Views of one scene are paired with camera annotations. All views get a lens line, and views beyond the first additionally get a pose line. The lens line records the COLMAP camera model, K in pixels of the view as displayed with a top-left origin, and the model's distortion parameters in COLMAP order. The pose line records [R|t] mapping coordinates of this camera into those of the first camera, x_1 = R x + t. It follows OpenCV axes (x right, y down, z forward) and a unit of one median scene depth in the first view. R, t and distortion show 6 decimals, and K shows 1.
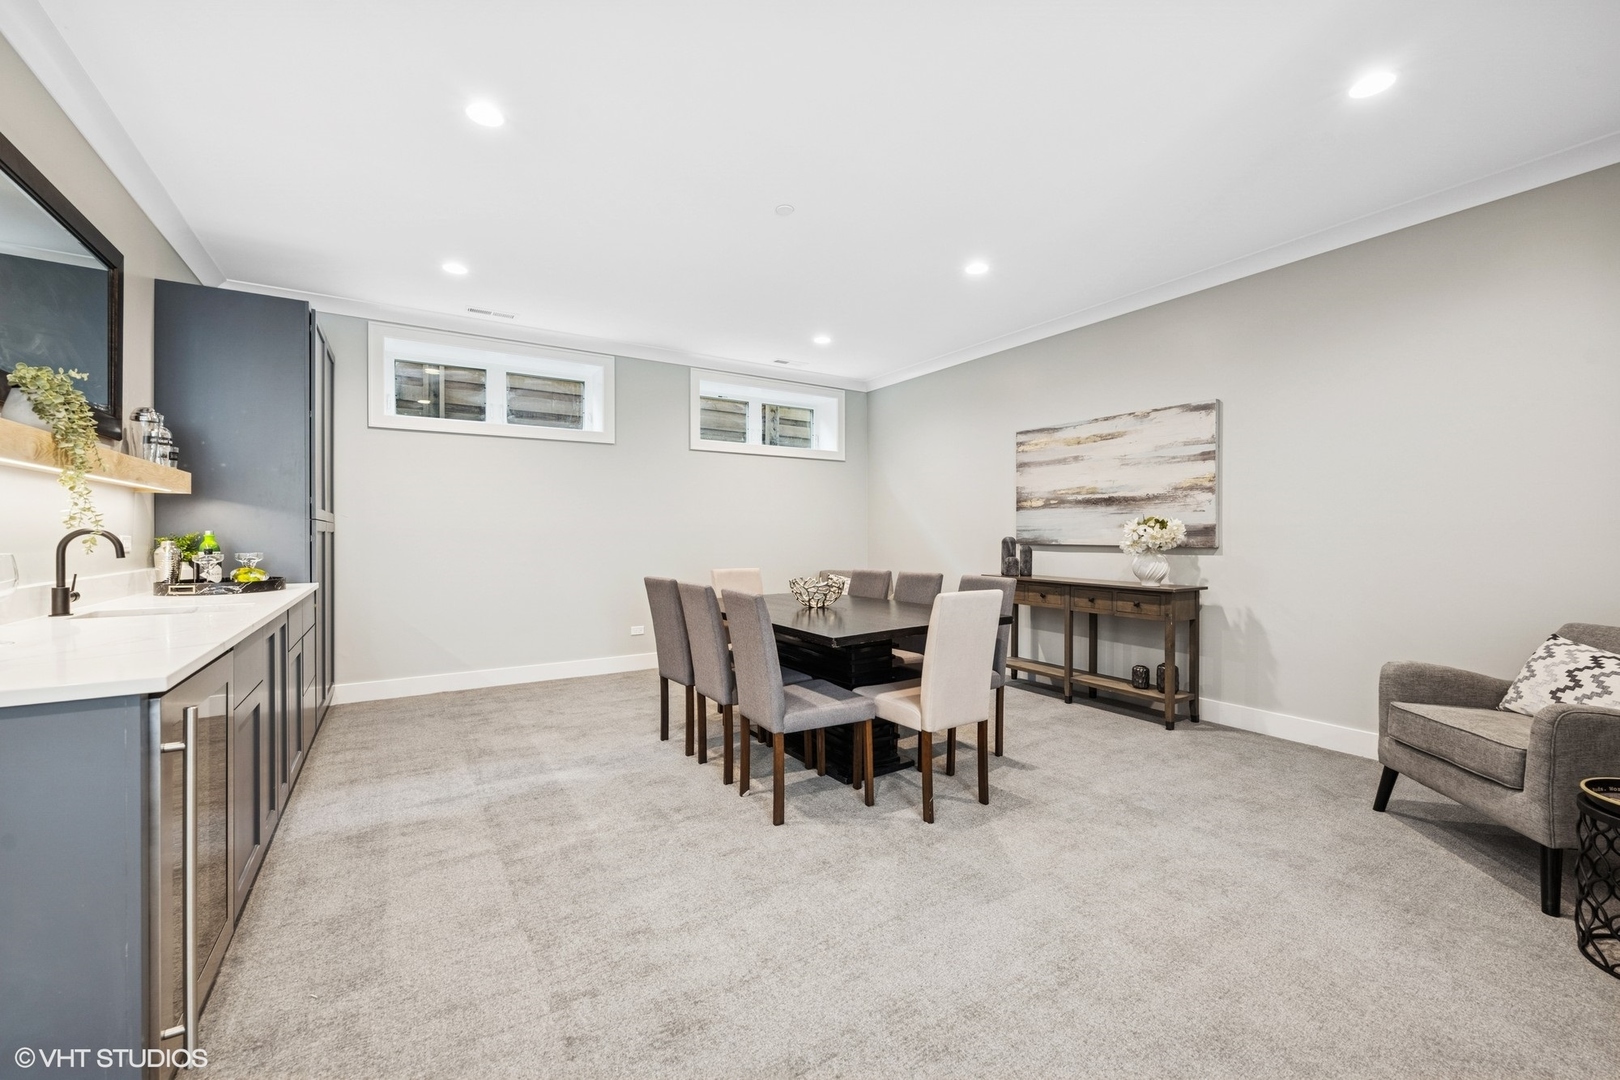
lens RADIAL K [[651.2, 0, 812.2], [0, 651.2, 535.9], [0, 0, 1]] dist [0.000975, 0.000061]
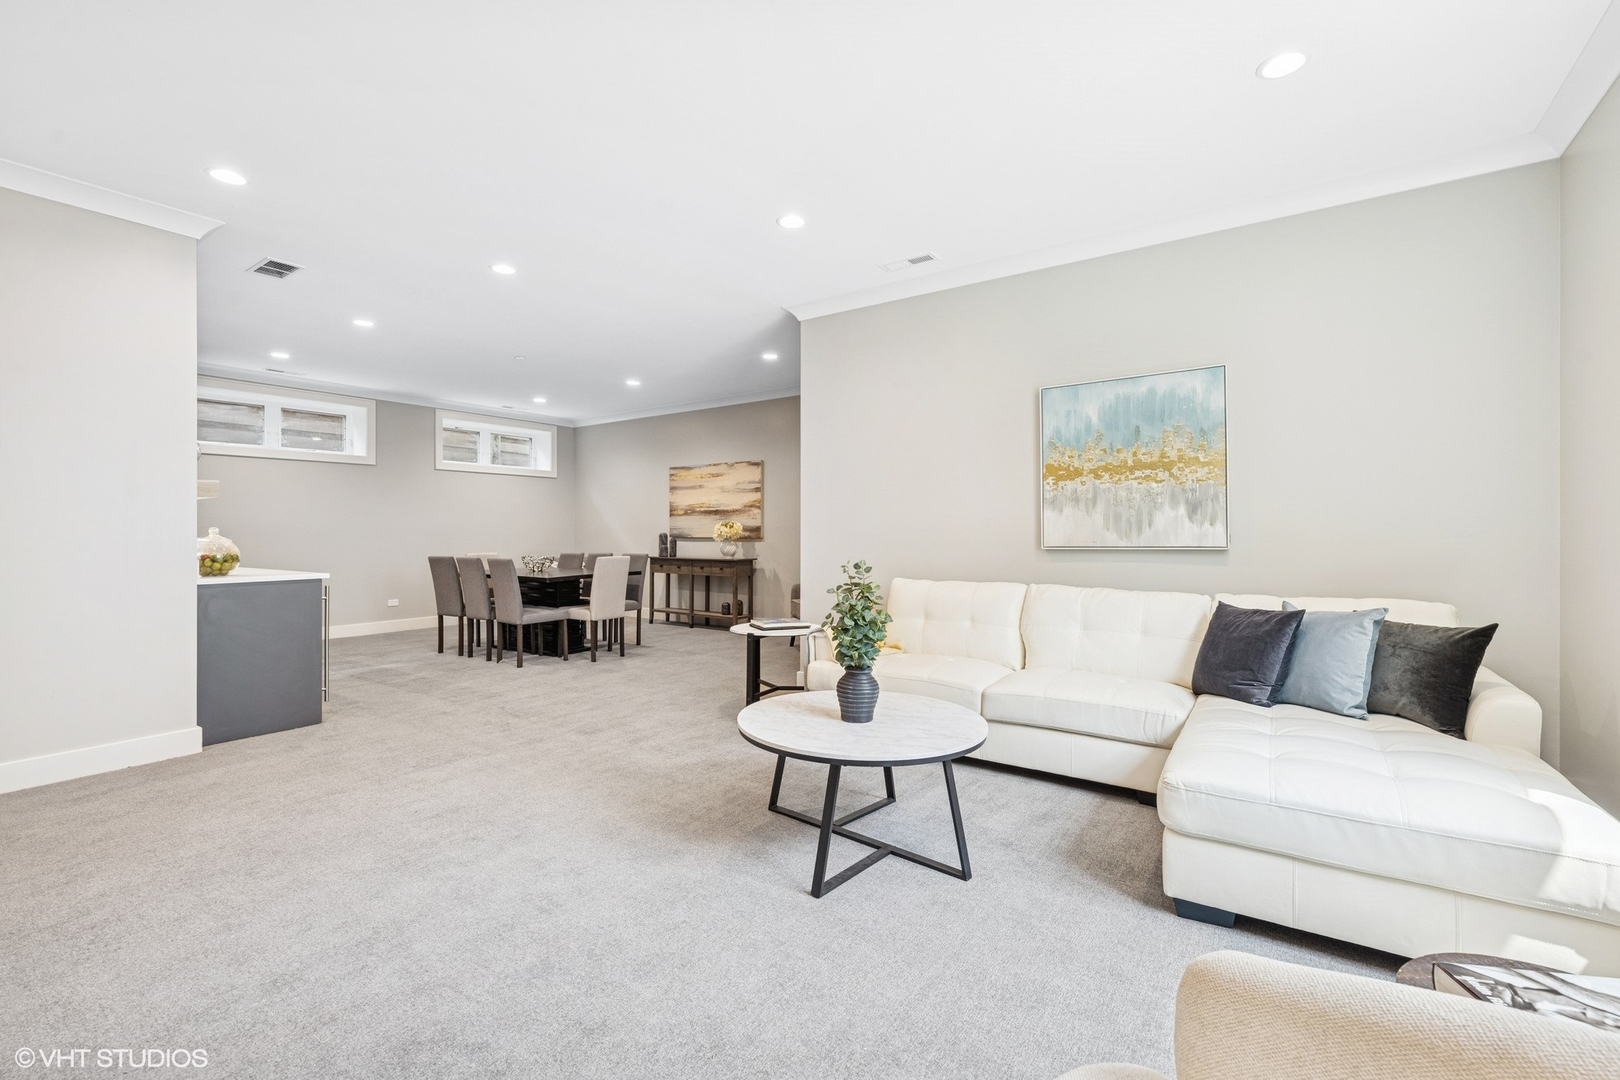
lens RADIAL K [[695.7, 0, 806.7], [0, 695.7, 528.5], [0, 0, 1]] dist [-0.000308, -0.000002]
pose [[0.925840, 0.000235, 0.377915, -0.027269], [0.002894, 0.999966, -0.007711, 0.006477], [-0.377904, 0.008233, 0.925808, -0.913698]]
